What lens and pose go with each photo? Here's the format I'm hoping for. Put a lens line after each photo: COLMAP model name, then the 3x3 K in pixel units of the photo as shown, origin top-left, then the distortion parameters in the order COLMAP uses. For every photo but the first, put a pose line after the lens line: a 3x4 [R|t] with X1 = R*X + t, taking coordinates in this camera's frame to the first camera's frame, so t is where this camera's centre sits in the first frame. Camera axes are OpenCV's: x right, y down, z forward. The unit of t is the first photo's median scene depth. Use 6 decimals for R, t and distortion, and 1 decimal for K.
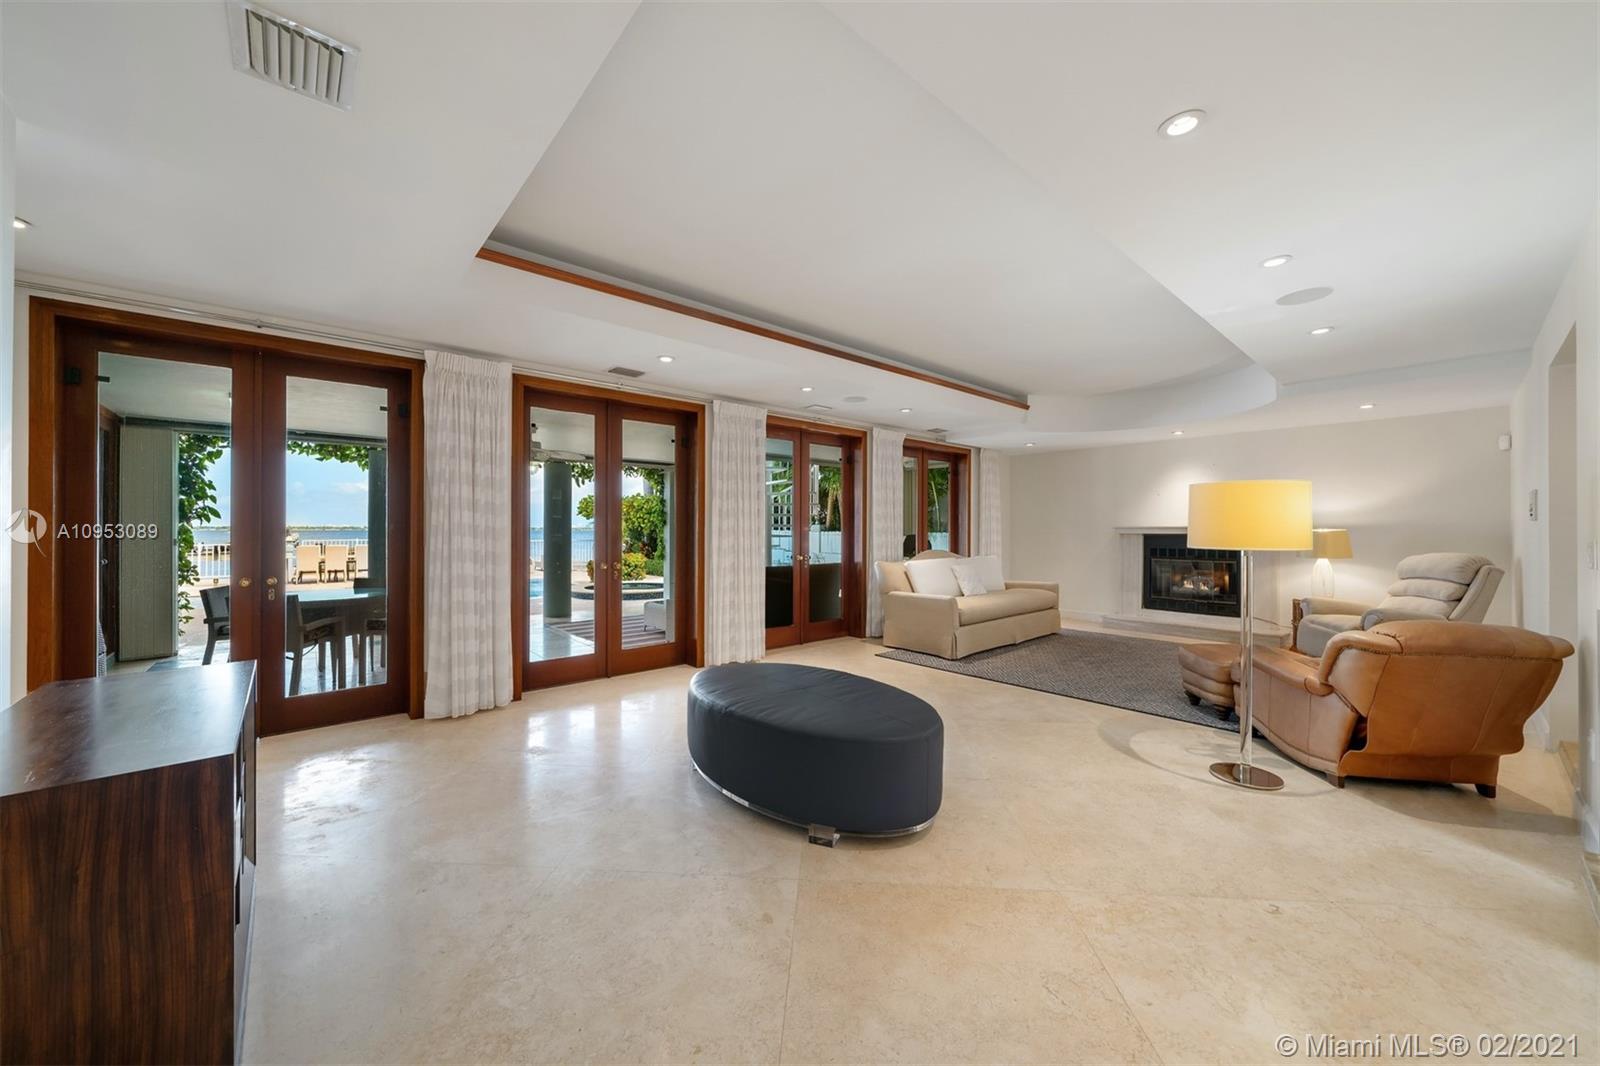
lens RADIAL K [[575.1, 0, 801.4], [0, 575.1, 524.4], [0, 0, 1]] dist [-0.001622, -0.000160]
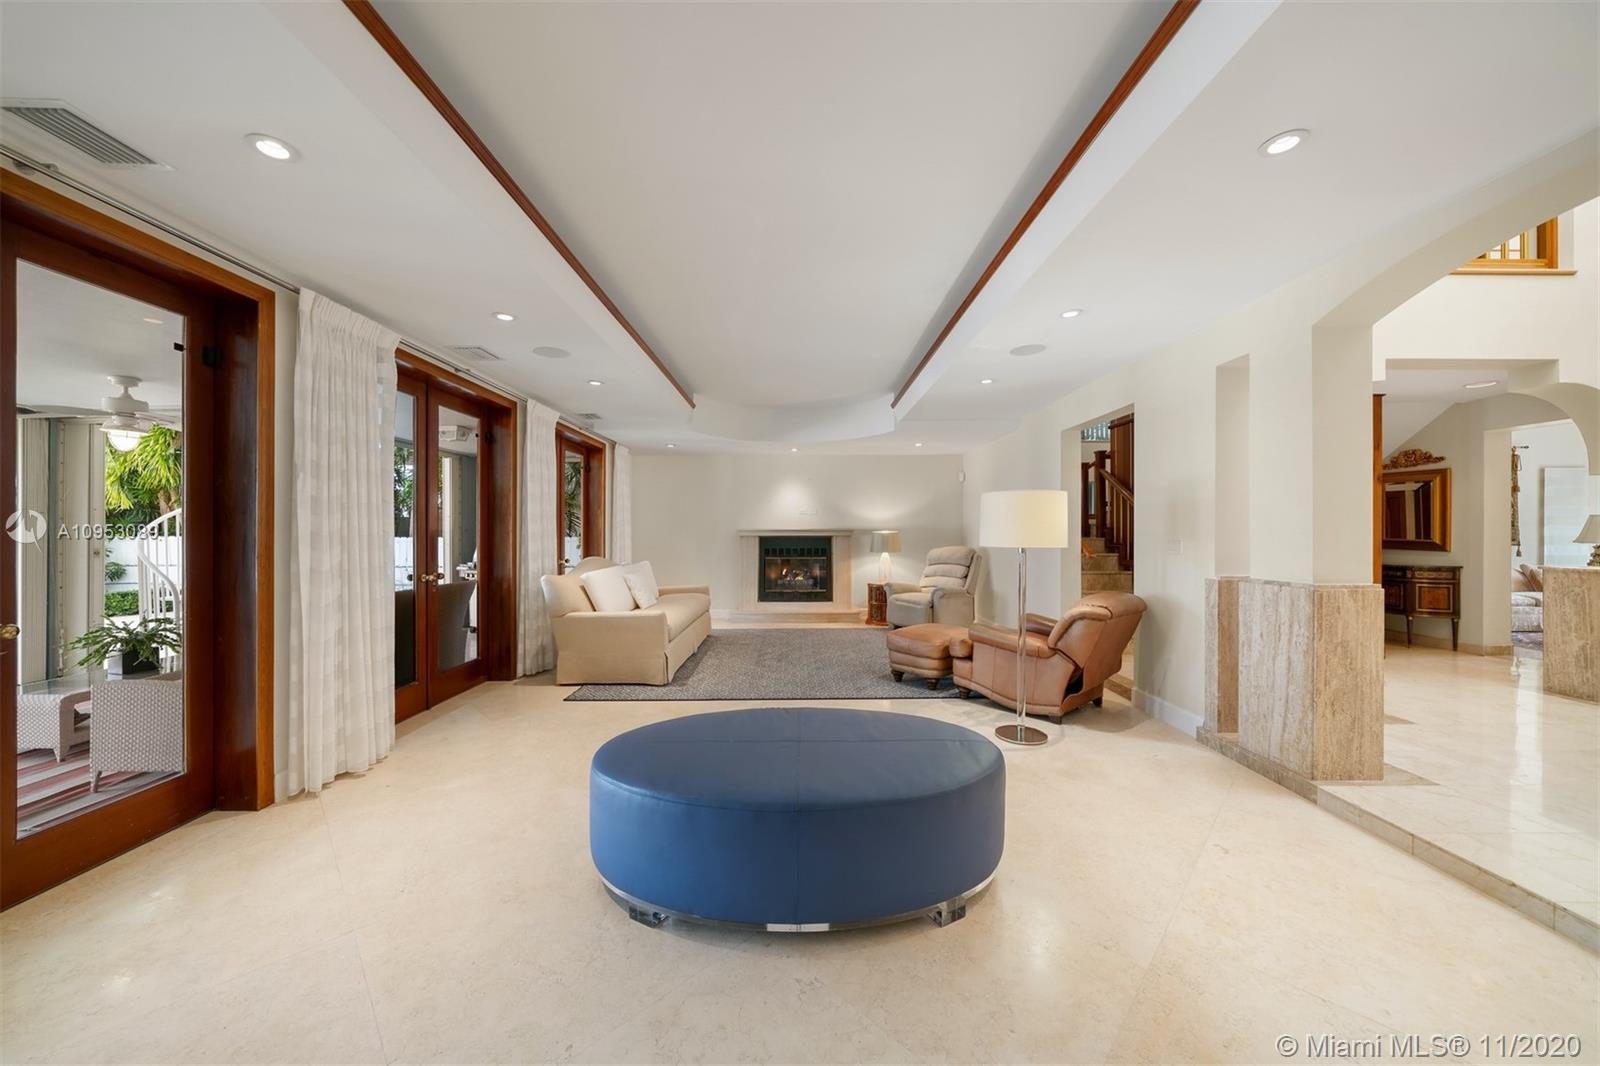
lens RADIAL K [[543.0, 0, 796.1], [0, 543.0, 531.5], [0, 0, 1]] dist [-0.005406, 0.000358]
pose [[0.667237, -0.003448, 0.744838, -0.214072], [-0.000931, 0.999985, 0.005463, 0.002678], [-0.744845, -0.004339, 0.667223, 0.326438]]
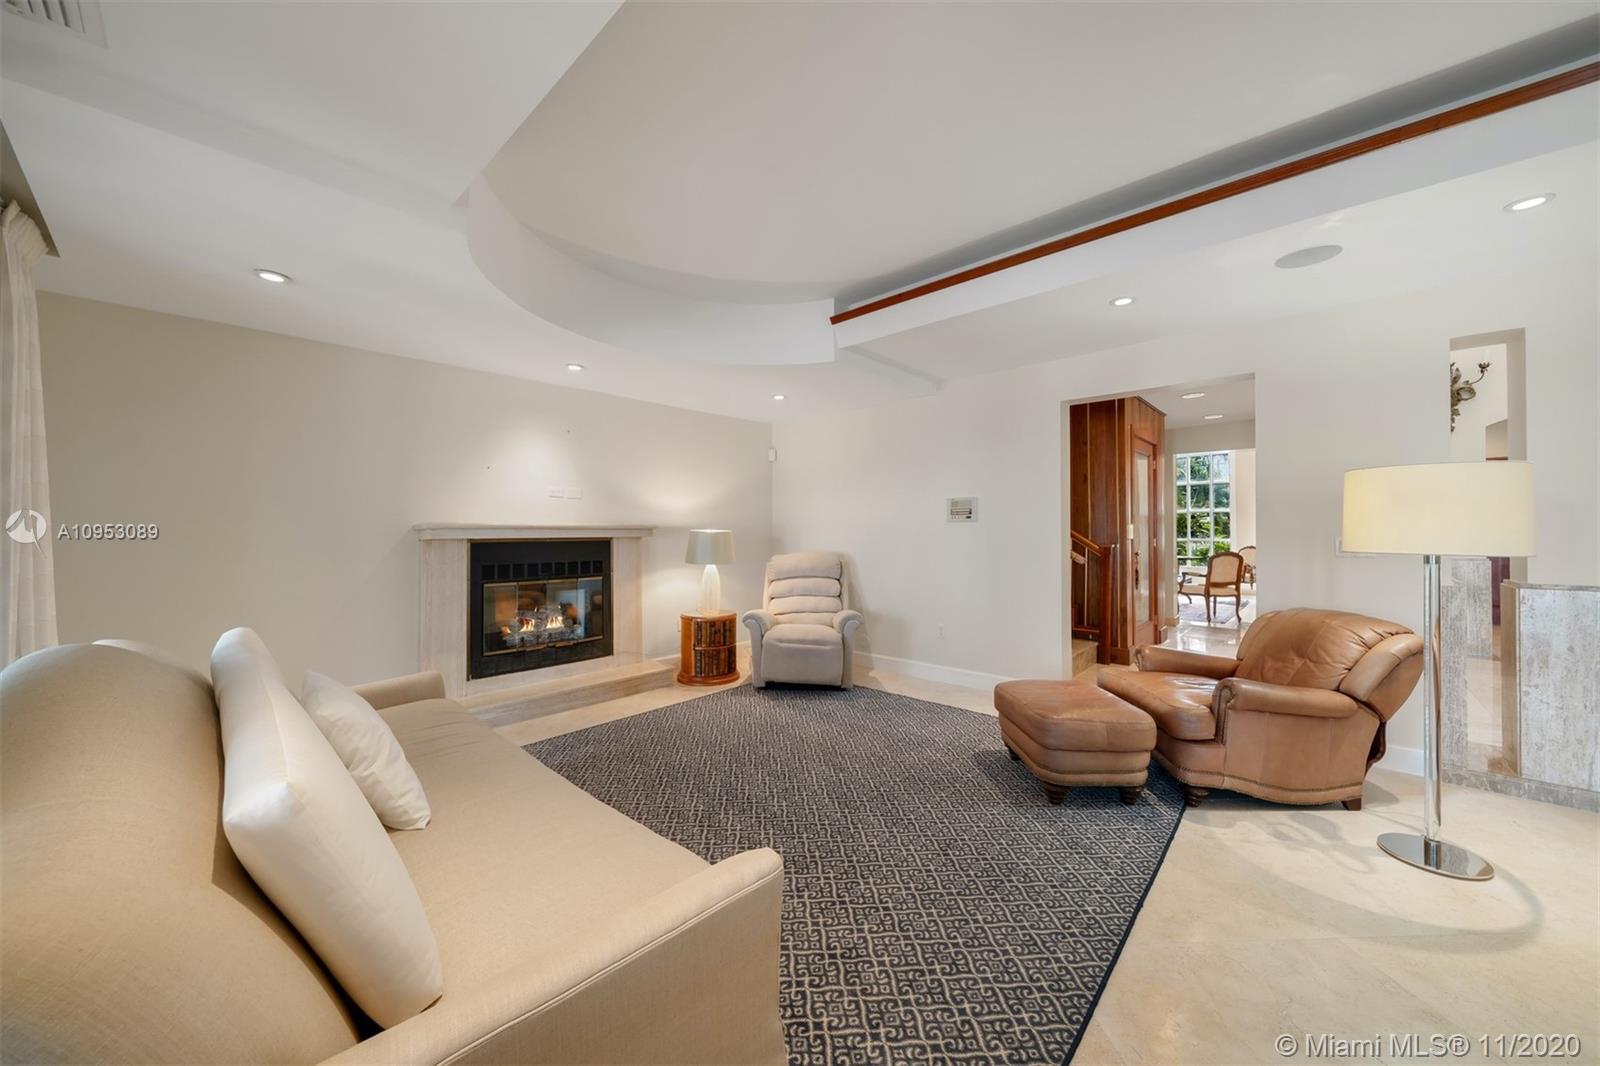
lens RADIAL K [[580.7, 0, 795.8], [0, 580.7, 530.2], [0, 0, 1]] dist [0.000910, 0.000067]
pose [[-0.085302, 0.000121, 0.996355, 0.048658], [-0.006117, 0.999981, -0.000645, 0.010046], [-0.996336, -0.006150, -0.085300, 1.043105]]
